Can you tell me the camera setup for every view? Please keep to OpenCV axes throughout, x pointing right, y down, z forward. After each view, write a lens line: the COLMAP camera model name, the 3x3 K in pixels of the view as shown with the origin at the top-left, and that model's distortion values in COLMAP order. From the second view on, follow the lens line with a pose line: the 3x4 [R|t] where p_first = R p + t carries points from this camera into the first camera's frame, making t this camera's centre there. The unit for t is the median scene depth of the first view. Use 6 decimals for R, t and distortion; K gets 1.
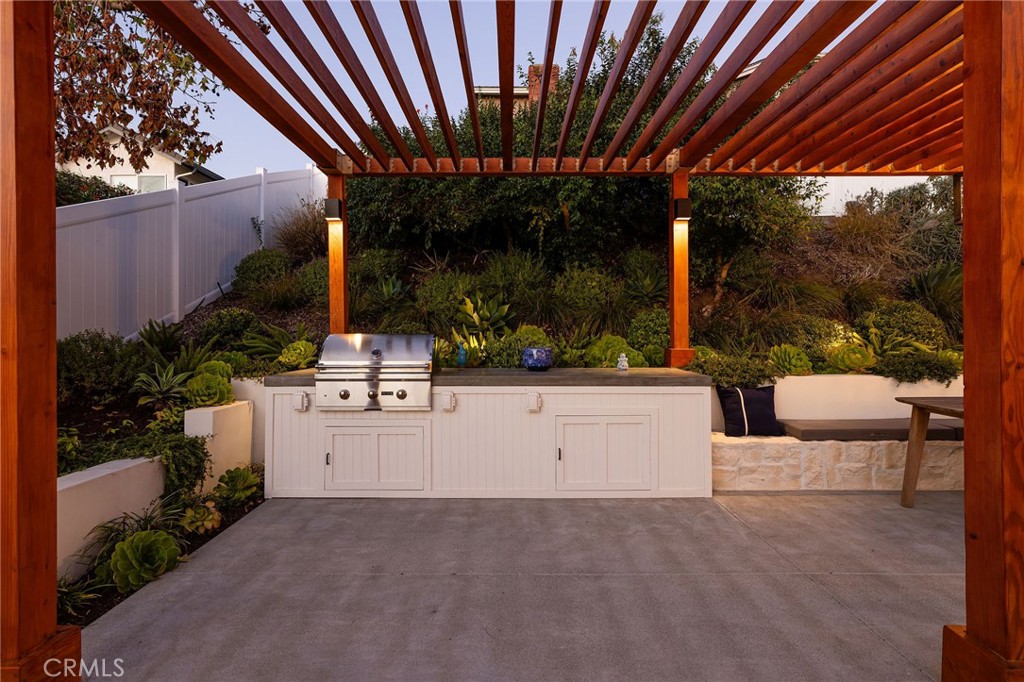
lens RADIAL K [[498.0, 0, 508.1], [0, 498.0, 334.8], [0, 0, 1]] dist [0.000681, -0.000467]
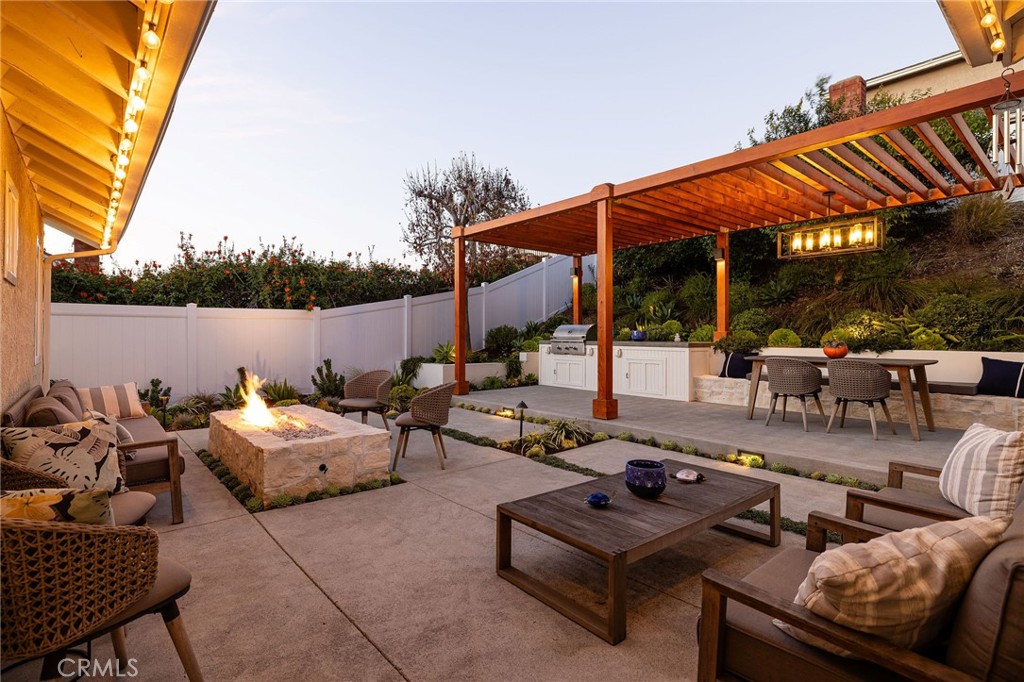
lens RADIAL K [[498.0, 0, 508.0], [0, 498.0, 332.8], [0, 0, 1]] dist [0.000681, -0.000467]
pose [[0.648999, 0.001123, -0.760788, 1.362913], [-0.004776, 0.999985, -0.002598, 0.045564], [0.760774, 0.005320, 0.648995, -0.831130]]
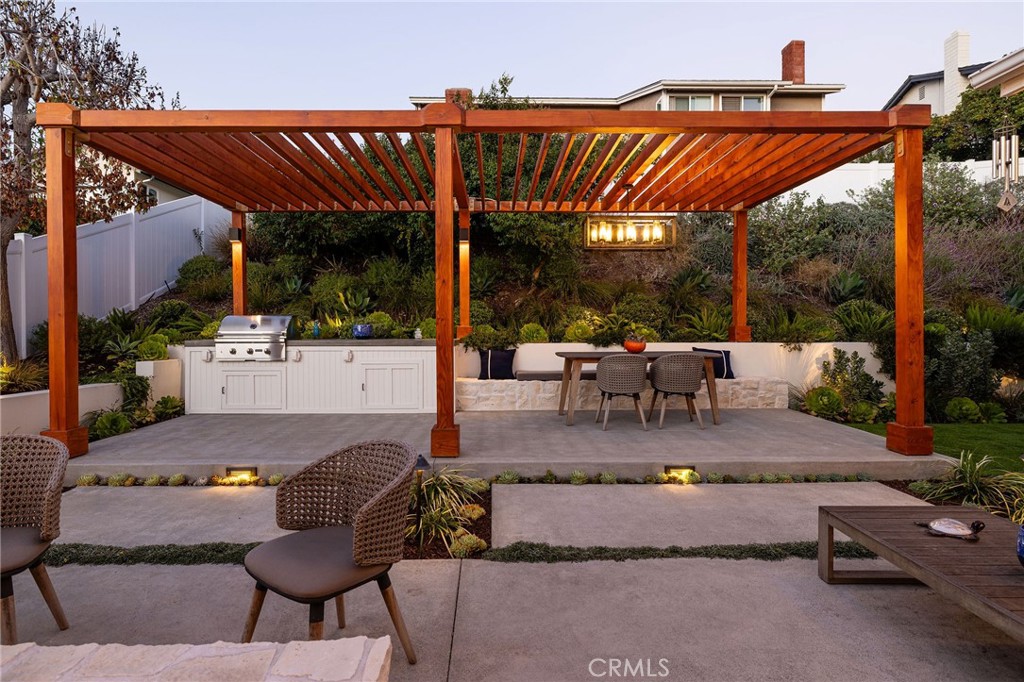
lens RADIAL K [[524.5, 0, 501.0], [0, 524.5, 335.2], [0, 0, 1]] dist [-0.003298, 0.001069]
pose [[0.999885, -0.000493, 0.015183, 0.489950], [0.000354, 0.999958, 0.009209, 0.045933], [-0.015187, -0.009202, 0.999842, -0.690785]]
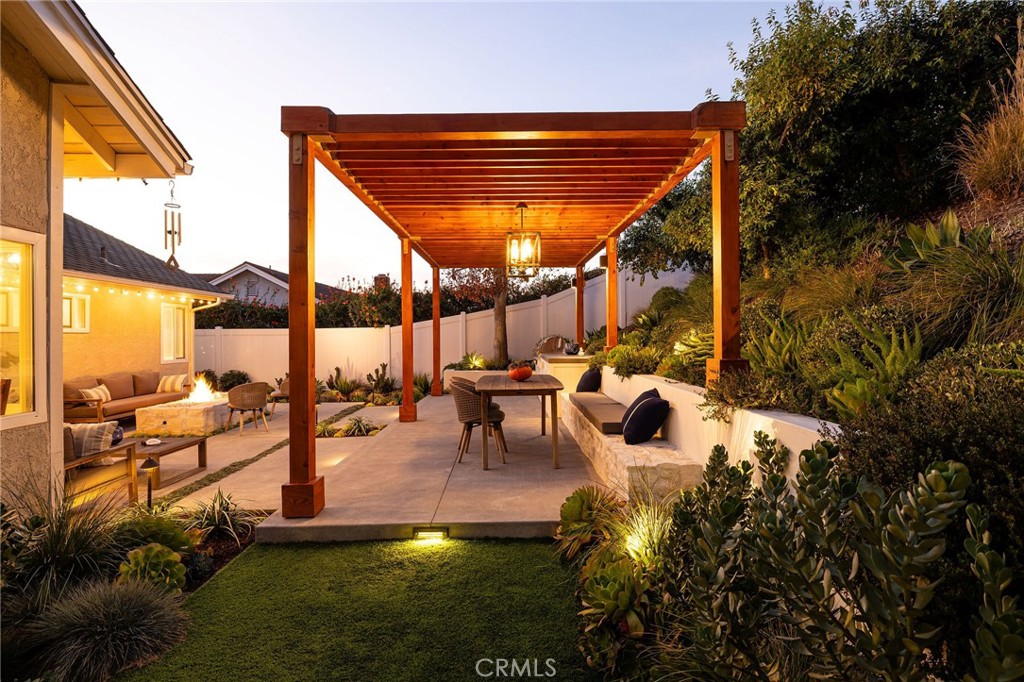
lens RADIAL K [[498.0, 0, 506.6], [0, 498.0, 337.5], [0, 0, 1]] dist [0.000681, -0.000467]
pose [[0.008451, 0.012356, -0.999888, 2.269218], [0.008751, 0.999884, 0.012430, -0.030233], [0.999926, -0.008855, 0.008342, 0.730416]]
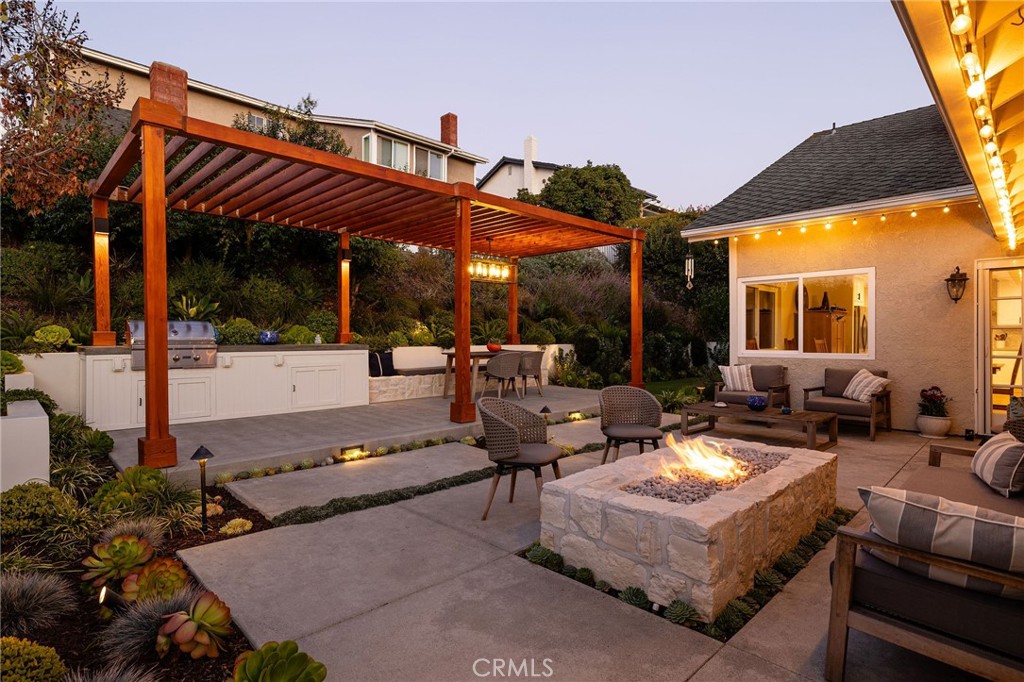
lens RADIAL K [[524.5, 0, 509.5], [0, 524.5, 341.6], [0, 0, 1]] dist [-0.003298, 0.001069]
pose [[0.709839, -0.005211, 0.704345, -0.625775], [-0.001426, 0.999960, 0.008836, 0.046012], [-0.704362, -0.007277, 0.709803, -0.834484]]
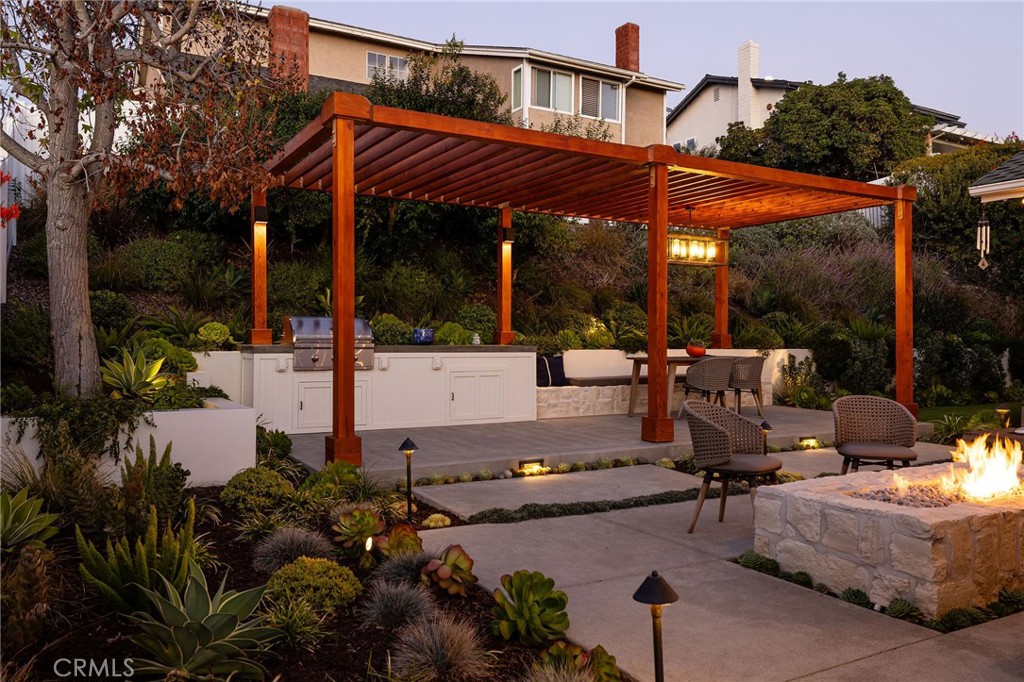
lens RADIAL K [[786.0, 0, 508.2], [0, 786.0, 332.7], [0, 0, 1]] dist [-0.000725, 0.005061]
pose [[0.865551, 0.009870, 0.500724, -0.877812], [-0.005335, 0.999931, -0.010489, 0.061164], [-0.500793, 0.006407, 0.865543, -1.078410]]
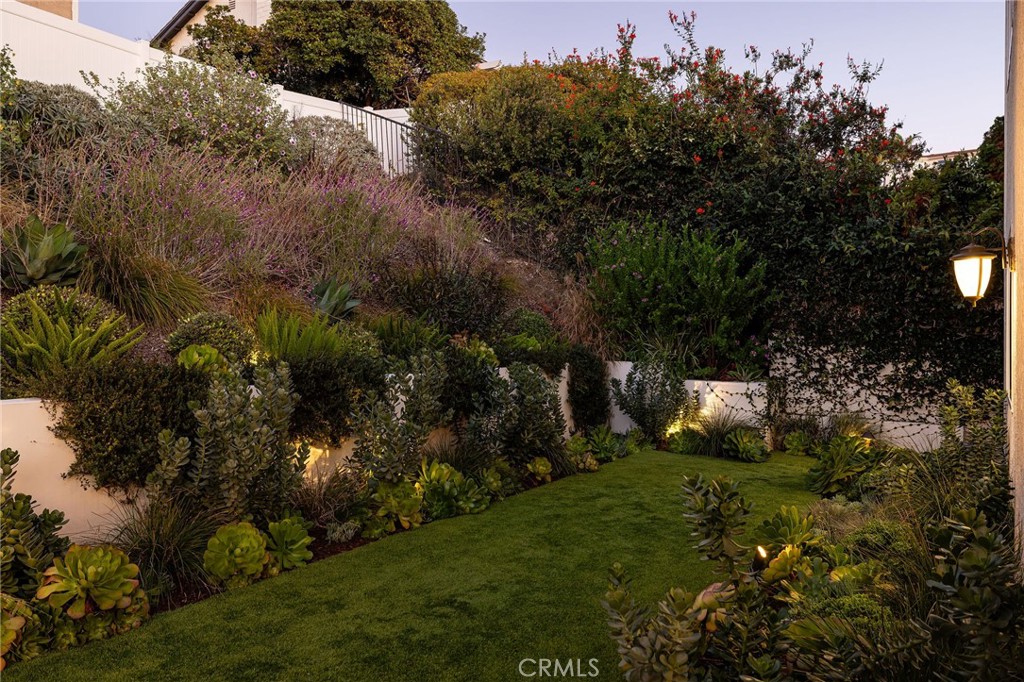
lens RADIAL K [[771.3, 0, 510.3], [0, 771.3, 336.0], [0, 0, 1]] dist [-0.001848, 0.002286]
pose [[0.520740, -0.000973, 0.853715, 1.233710], [-0.008227, 0.999947, 0.006157, -0.006637], [-0.853676, -0.010230, 0.520704, 0.037748]]
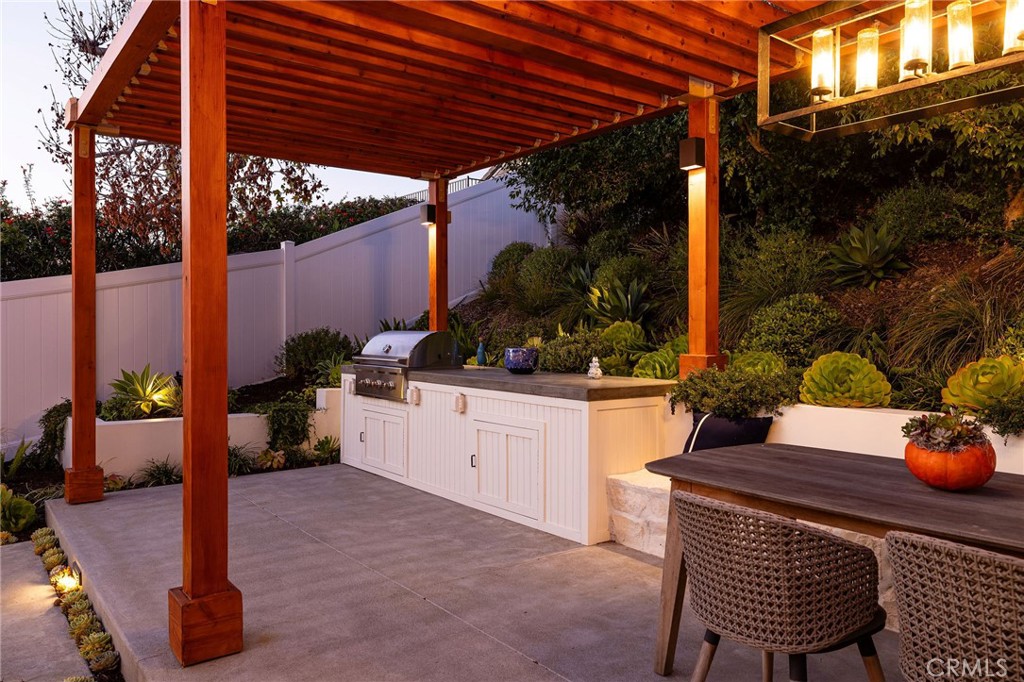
lens RADIAL K [[741.0, 0, 509.7], [0, 741.0, 332.3], [0, 0, 1]] dist [0.011648, -0.000543]
pose [[0.610247, 0.006592, -0.792184, 1.132108], [-0.004810, 0.999978, 0.004616, -0.007516], [0.792197, 0.000993, 0.610265, 0.186668]]
